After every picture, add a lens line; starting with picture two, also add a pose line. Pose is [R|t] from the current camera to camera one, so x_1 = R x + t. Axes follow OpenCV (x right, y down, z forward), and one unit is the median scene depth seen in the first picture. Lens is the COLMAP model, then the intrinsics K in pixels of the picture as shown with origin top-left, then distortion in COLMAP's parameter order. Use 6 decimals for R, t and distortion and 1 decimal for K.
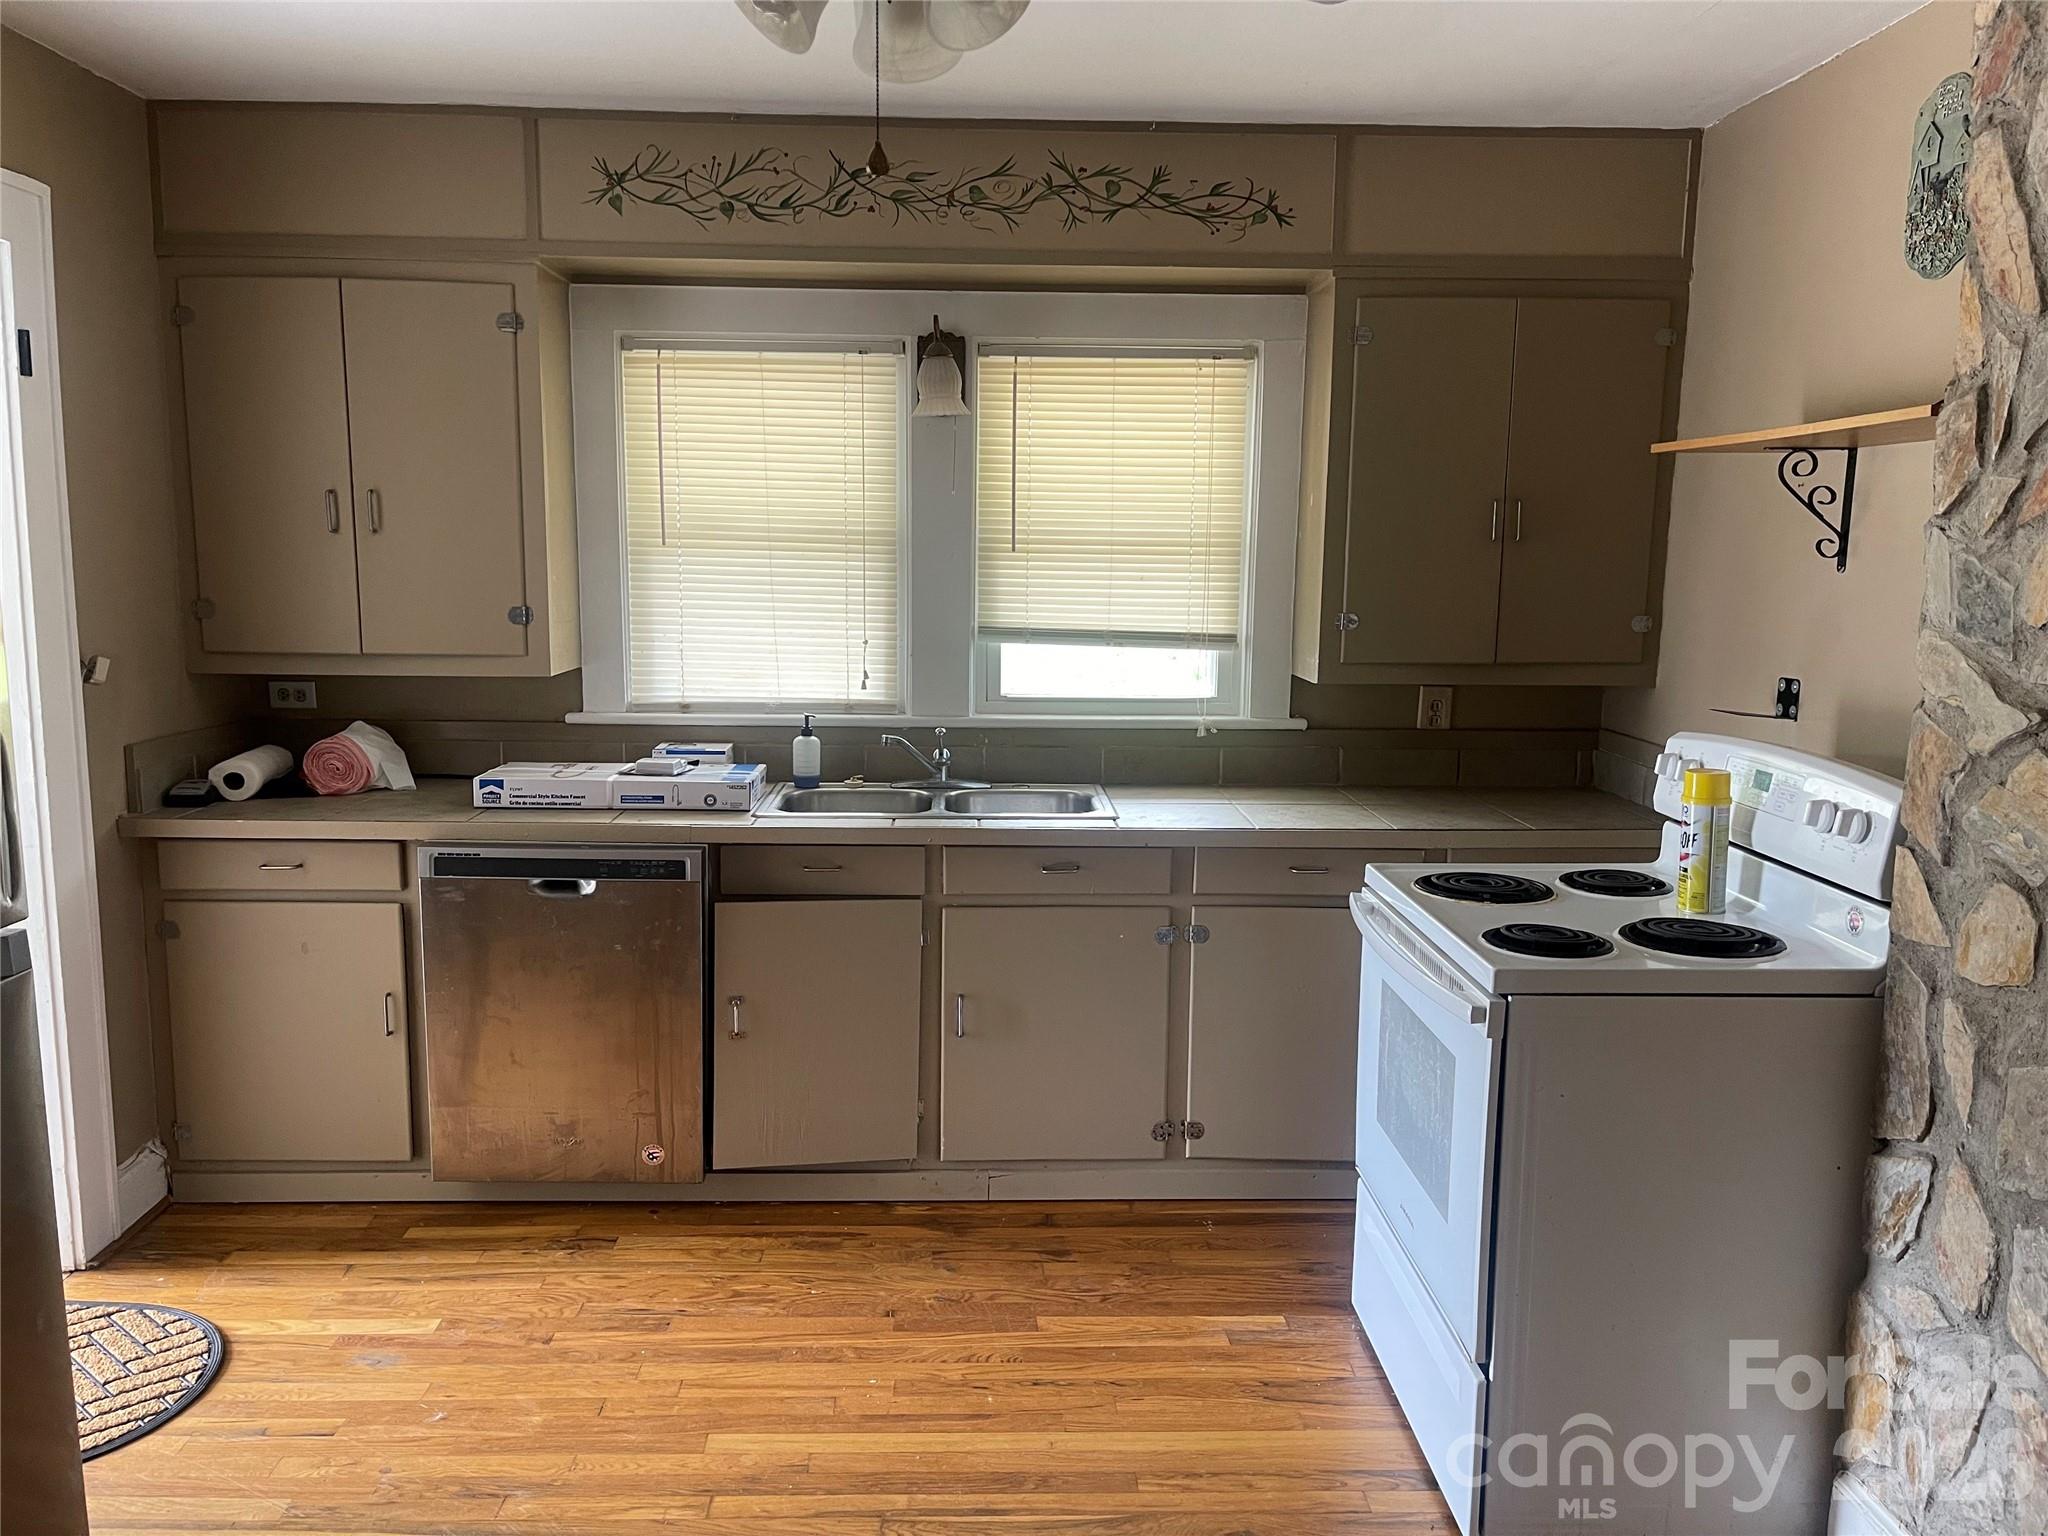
lens RADIAL K [[1551.7, 0, 1015.3], [0, 1551.7, 774.8], [0, 0, 1]] dist [0.065583, -0.076514]
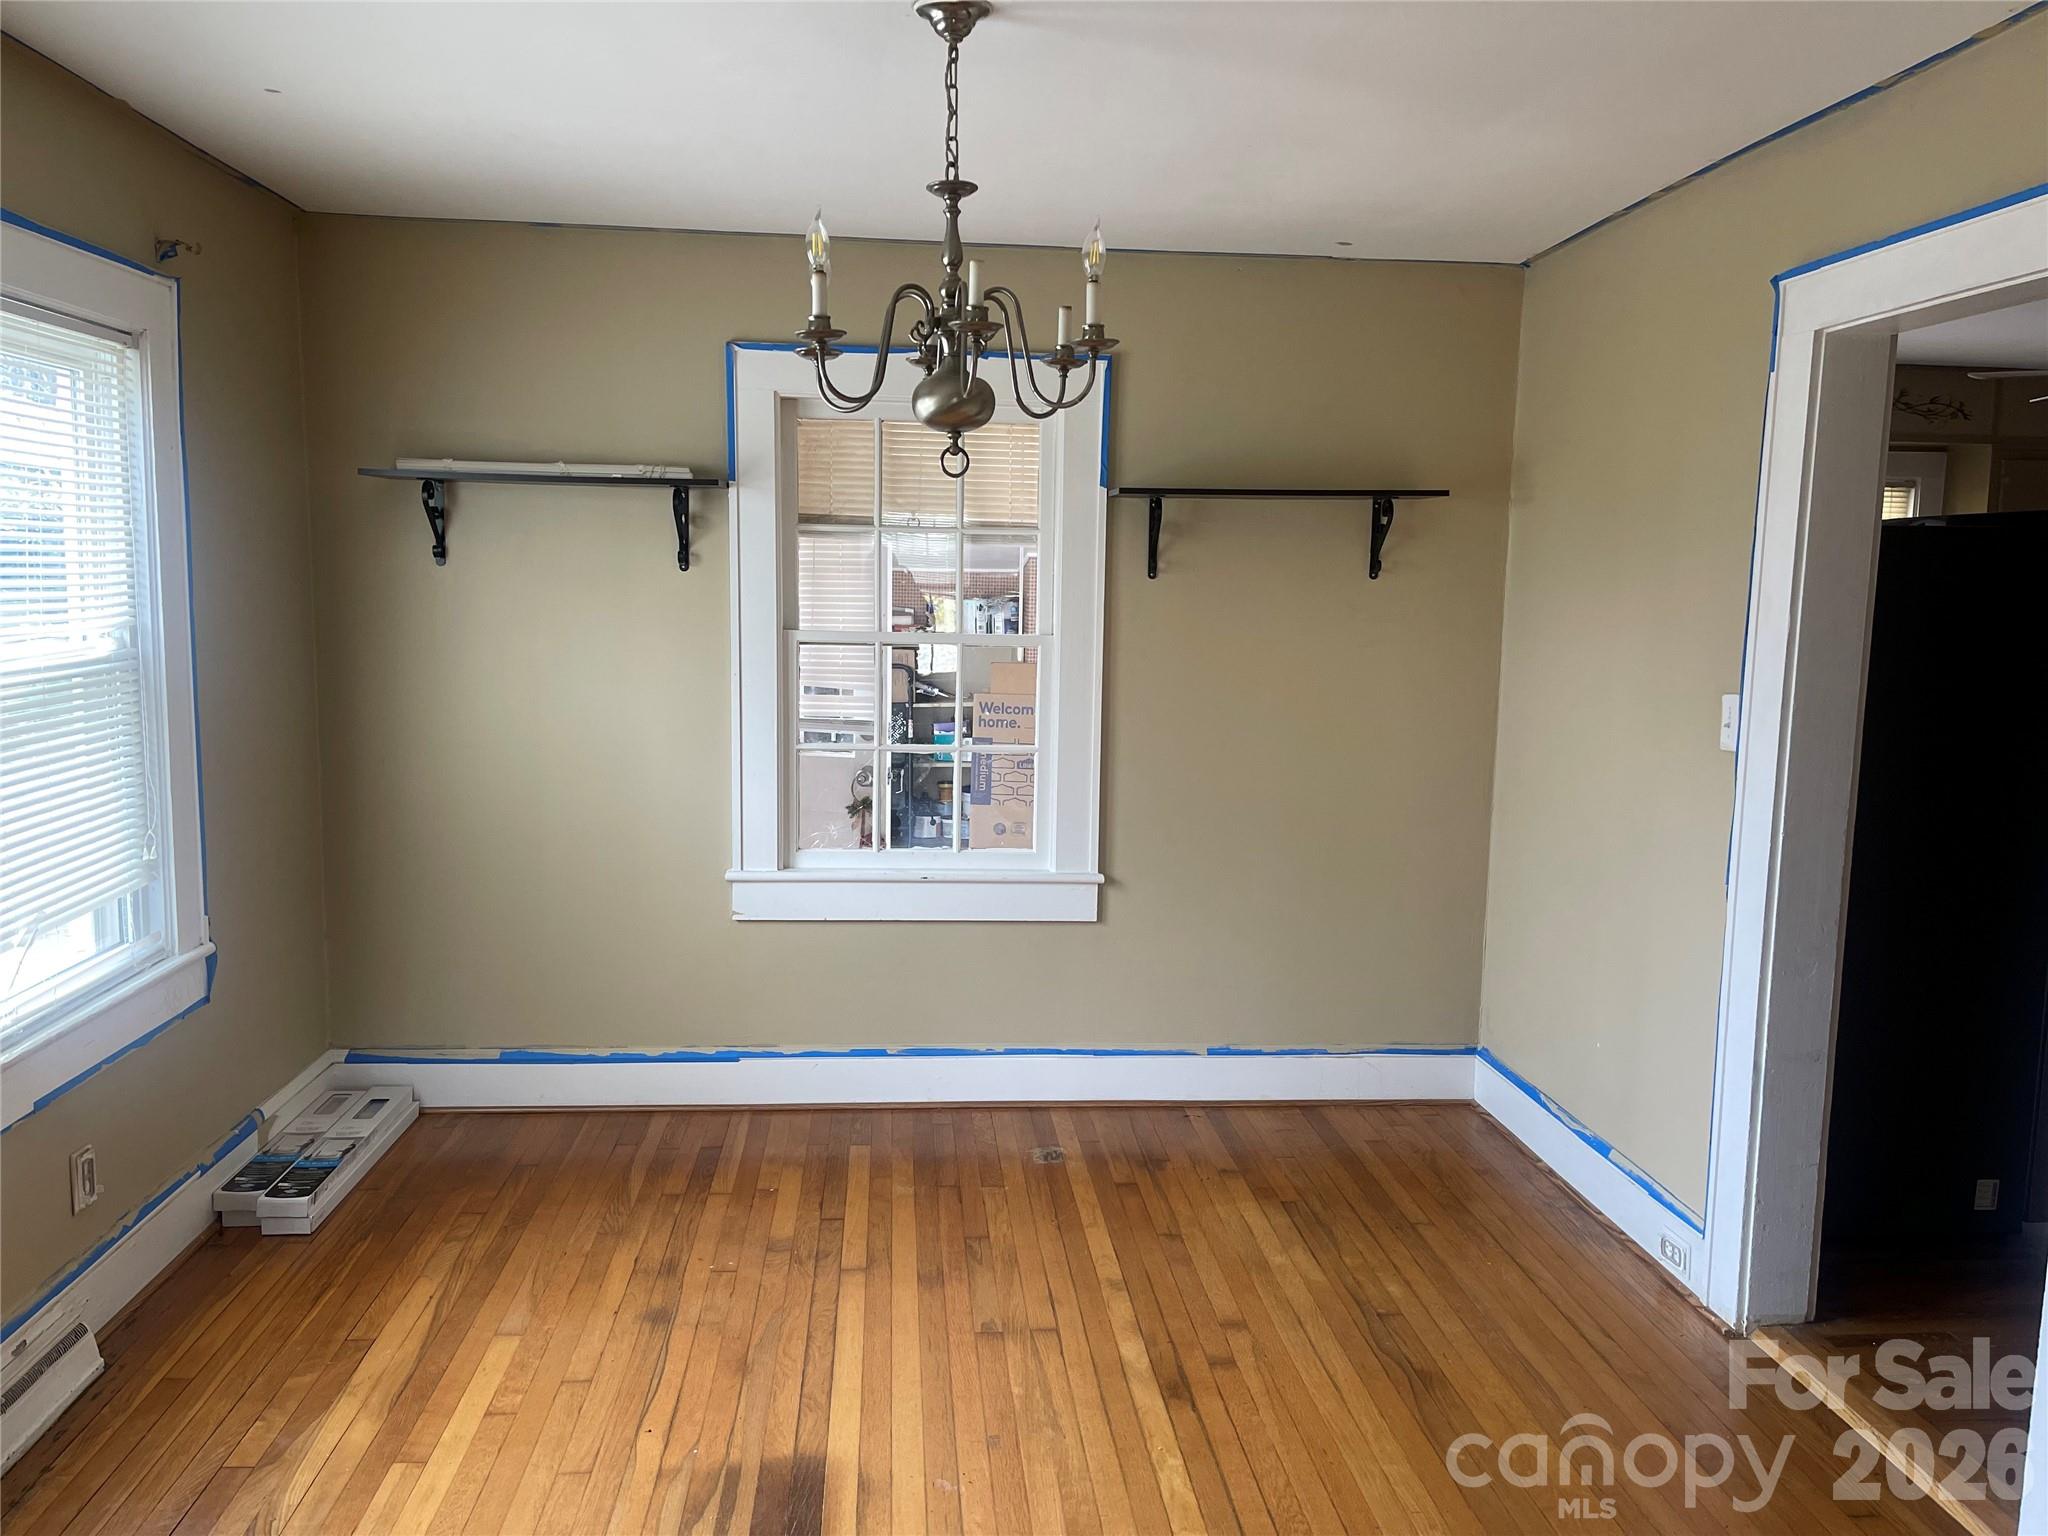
lens RADIAL K [[1551.7, 0, 1025.1], [0, 1551.7, 766.2], [0, 0, 1]] dist [0.065583, -0.076514]
pose [[0.998304, 0.001658, 0.058199, -1.028109], [-0.000259, 0.999711, -0.024039, 0.092915], [-0.058222, 0.023983, 0.998016, -0.746217]]
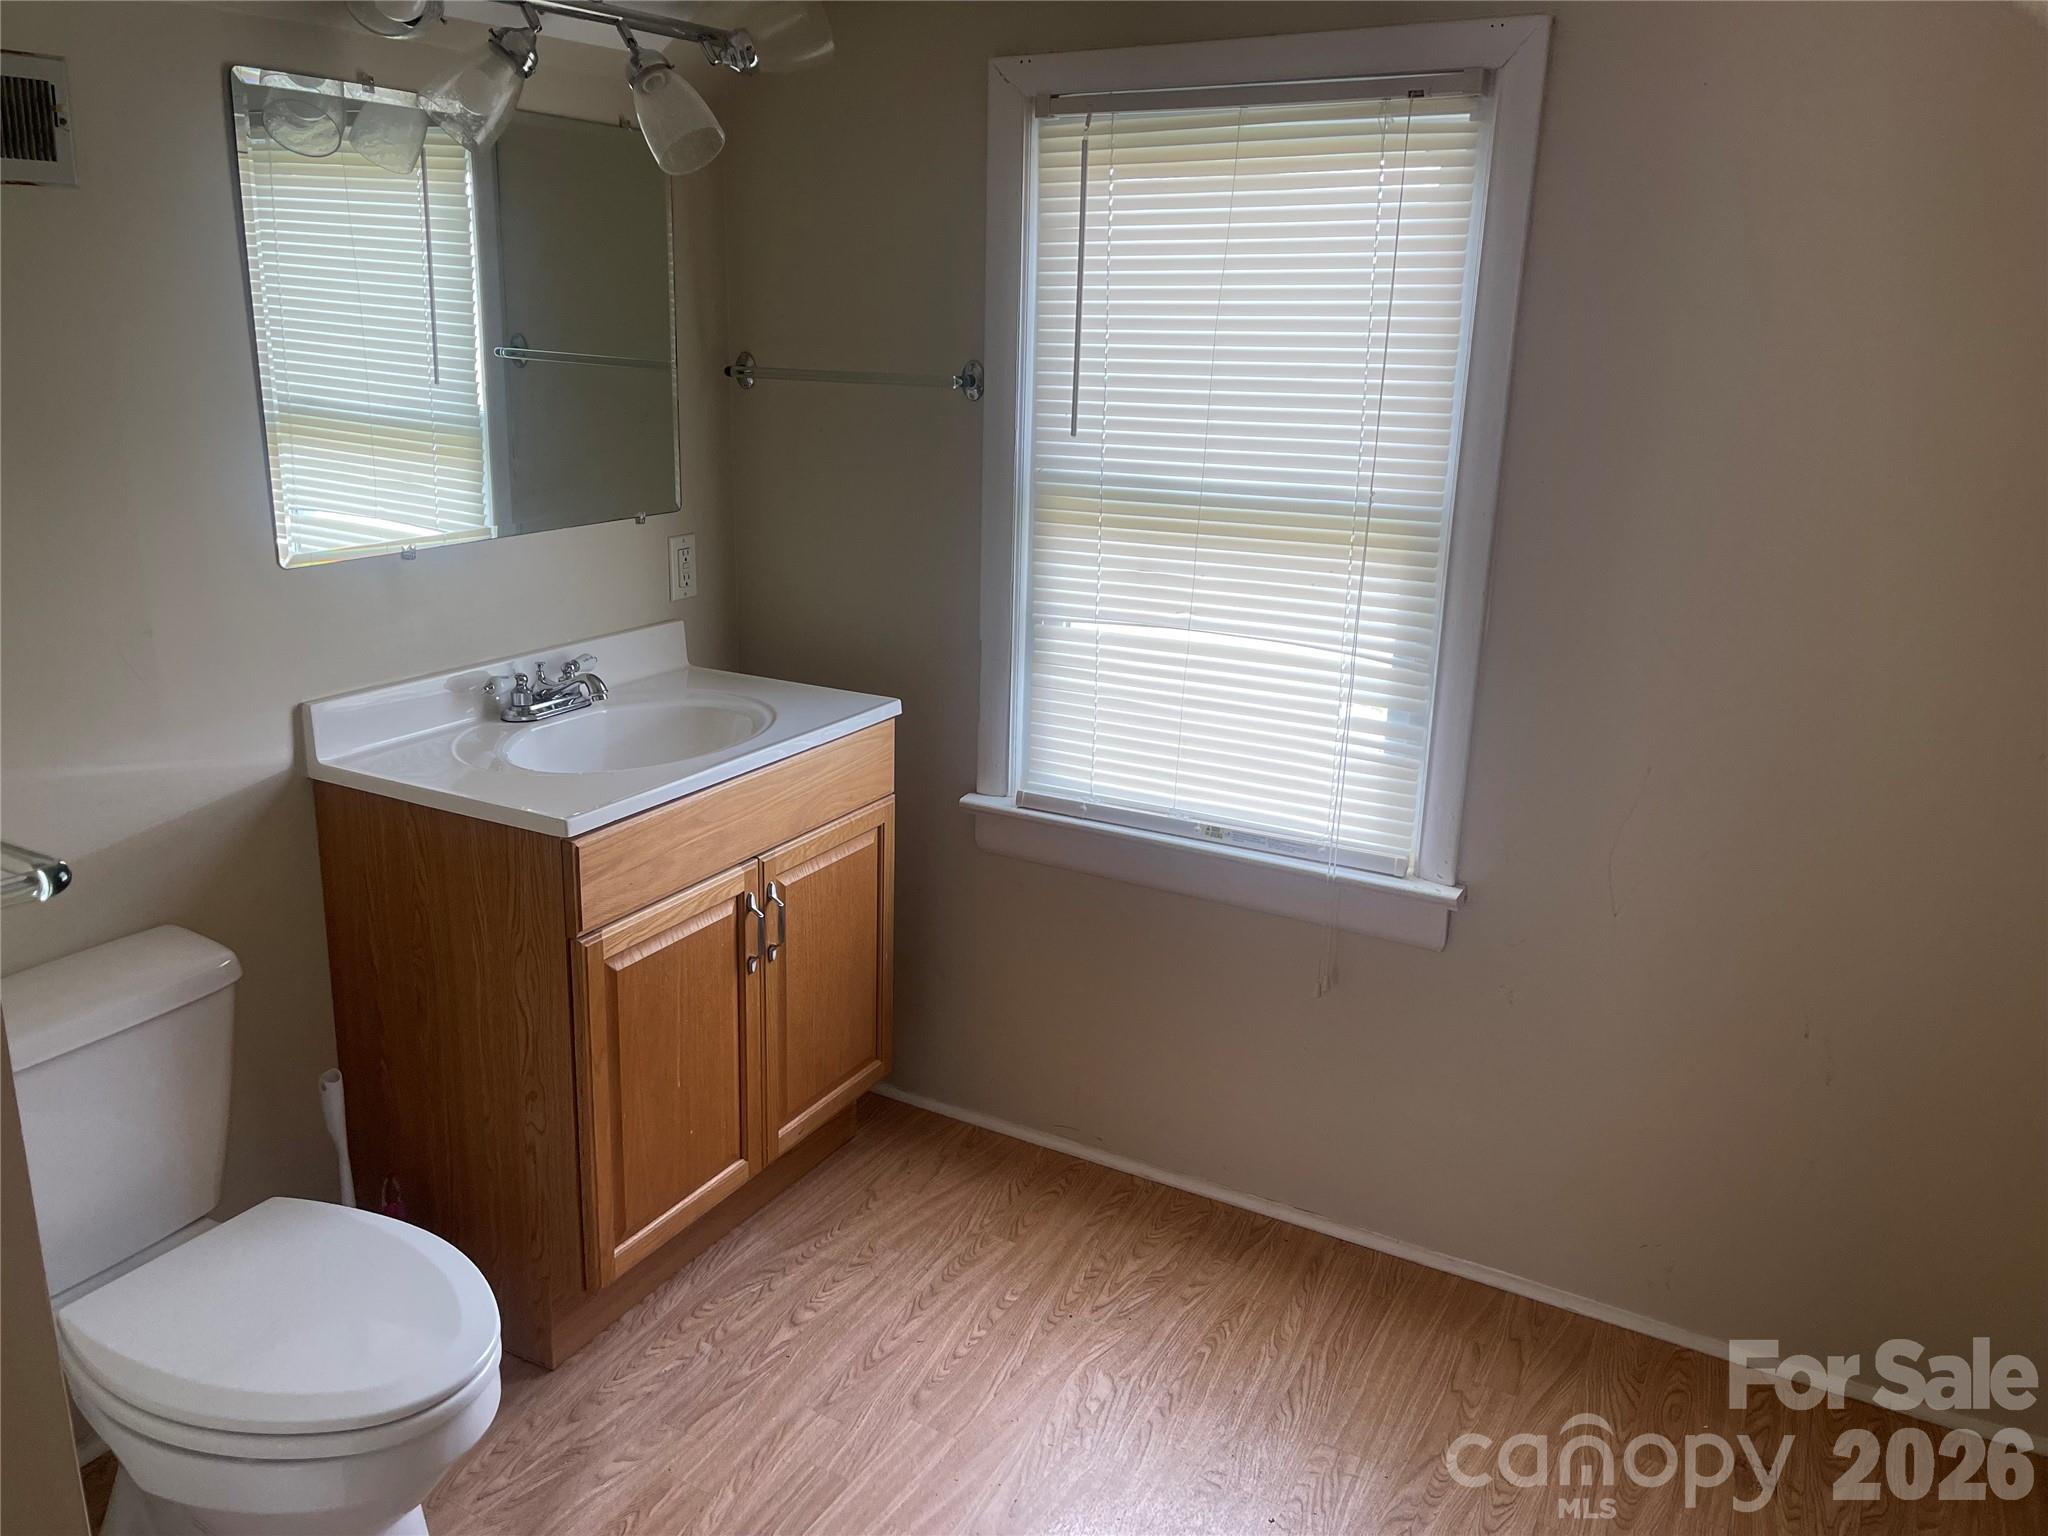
lens RADIAL K [[1551.7, 0, 1027.1], [0, 1551.7, 771.0], [0, 0, 1]] dist [0.065583, -0.076514]
pose [[0.826346, 0.164162, -0.538705, 0.137204], [-0.104381, 0.984643, 0.139939, -0.110213], [0.553405, -0.059407, 0.830791, 0.501560]]
